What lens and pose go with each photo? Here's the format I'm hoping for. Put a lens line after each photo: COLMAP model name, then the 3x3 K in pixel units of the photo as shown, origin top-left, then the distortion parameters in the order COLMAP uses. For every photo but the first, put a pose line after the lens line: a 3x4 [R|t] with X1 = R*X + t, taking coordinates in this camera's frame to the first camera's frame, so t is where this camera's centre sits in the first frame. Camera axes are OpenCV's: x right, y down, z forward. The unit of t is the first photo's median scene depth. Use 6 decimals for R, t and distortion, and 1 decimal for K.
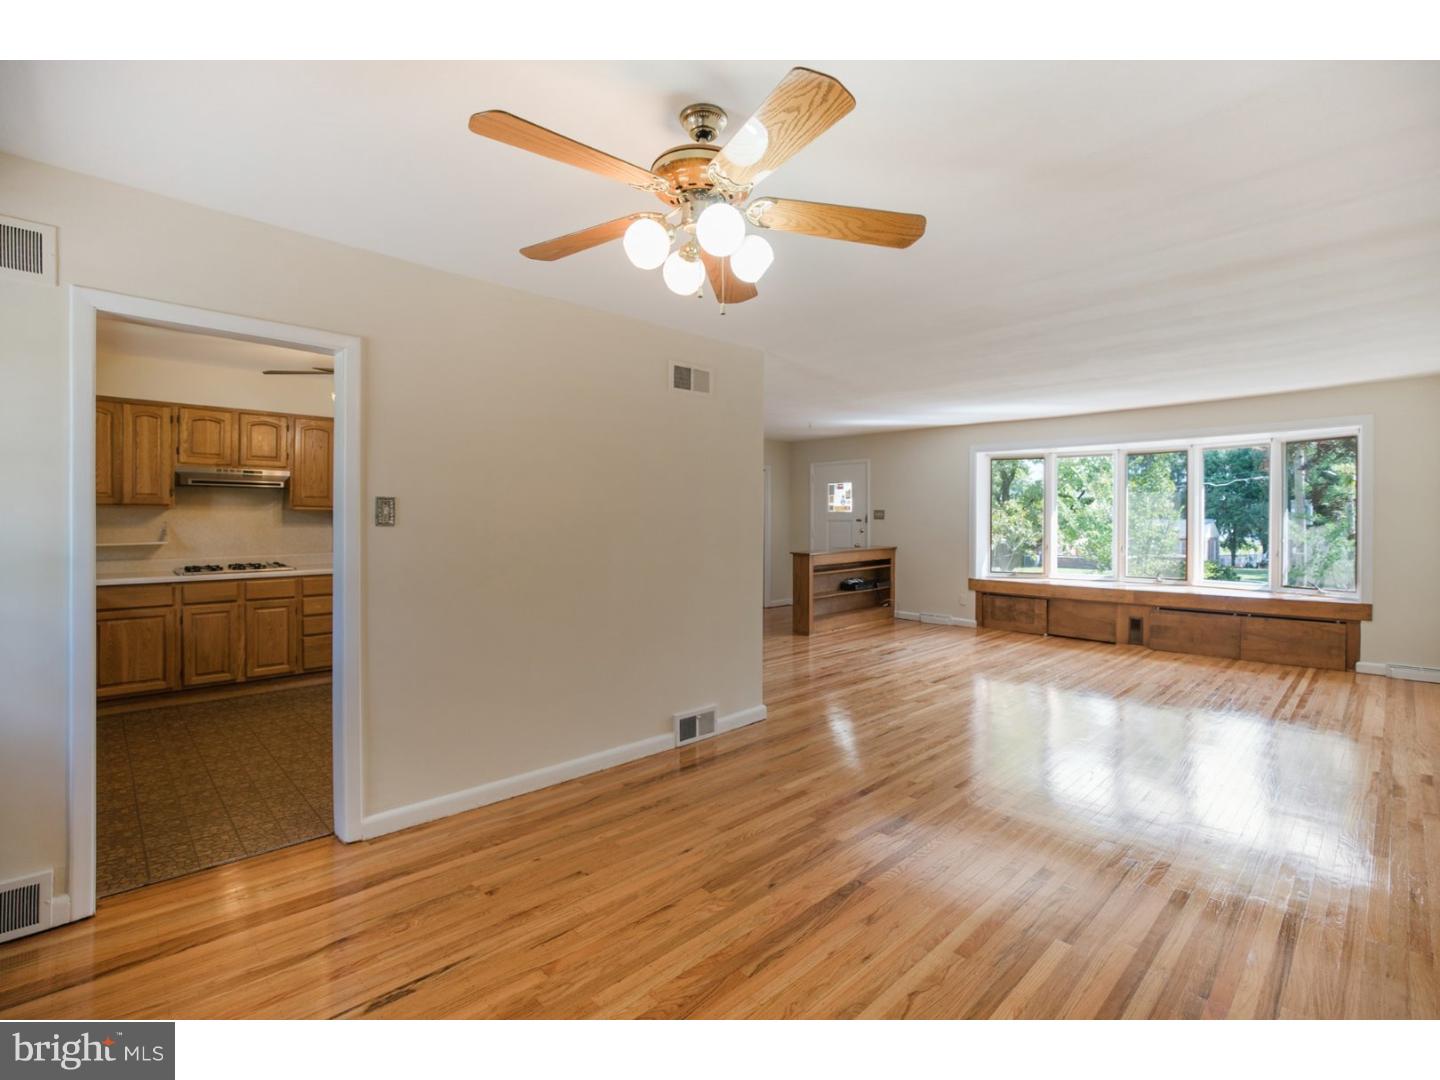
lens RADIAL K [[674.0, 0, 715.5], [0, 674.0, 512.9], [0, 0, 1]] dist [-0.013821, 0.000087]
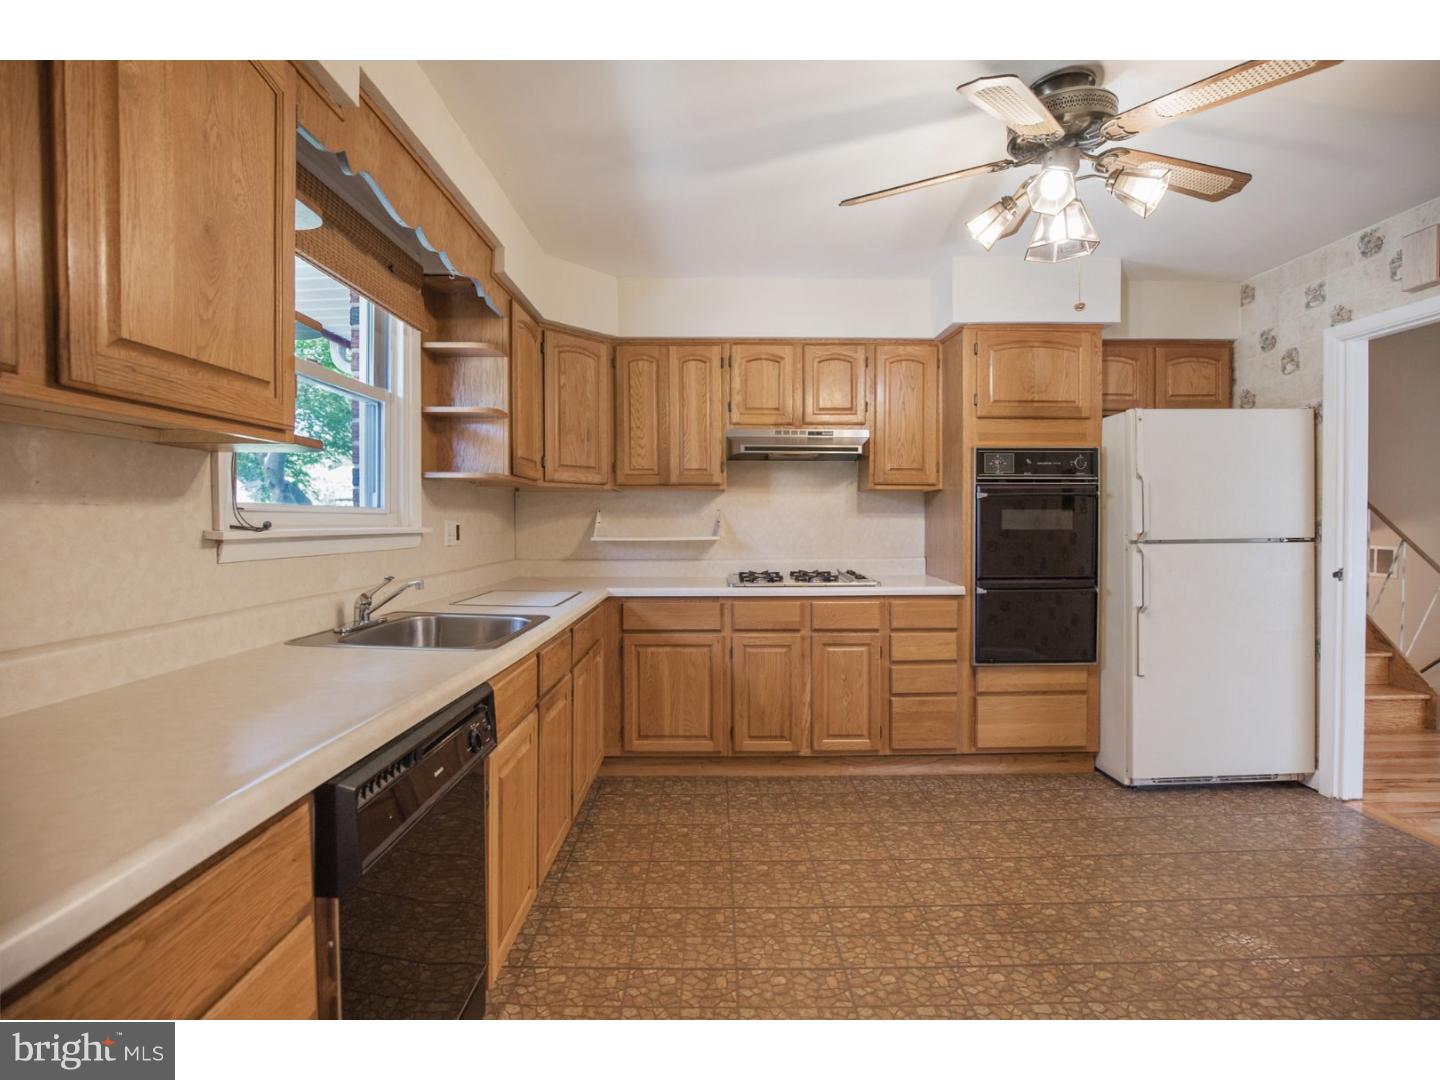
lens RADIAL K [[674.0, 0, 721.2], [0, 674.0, 530.8], [0, 0, 1]] dist [-0.013821, 0.000087]
pose [[0.722853, 0.009740, -0.690933, -0.322684], [0.009029, 0.999682, 0.023538, 0.019935], [0.690943, -0.023252, 0.722536, 0.480984]]
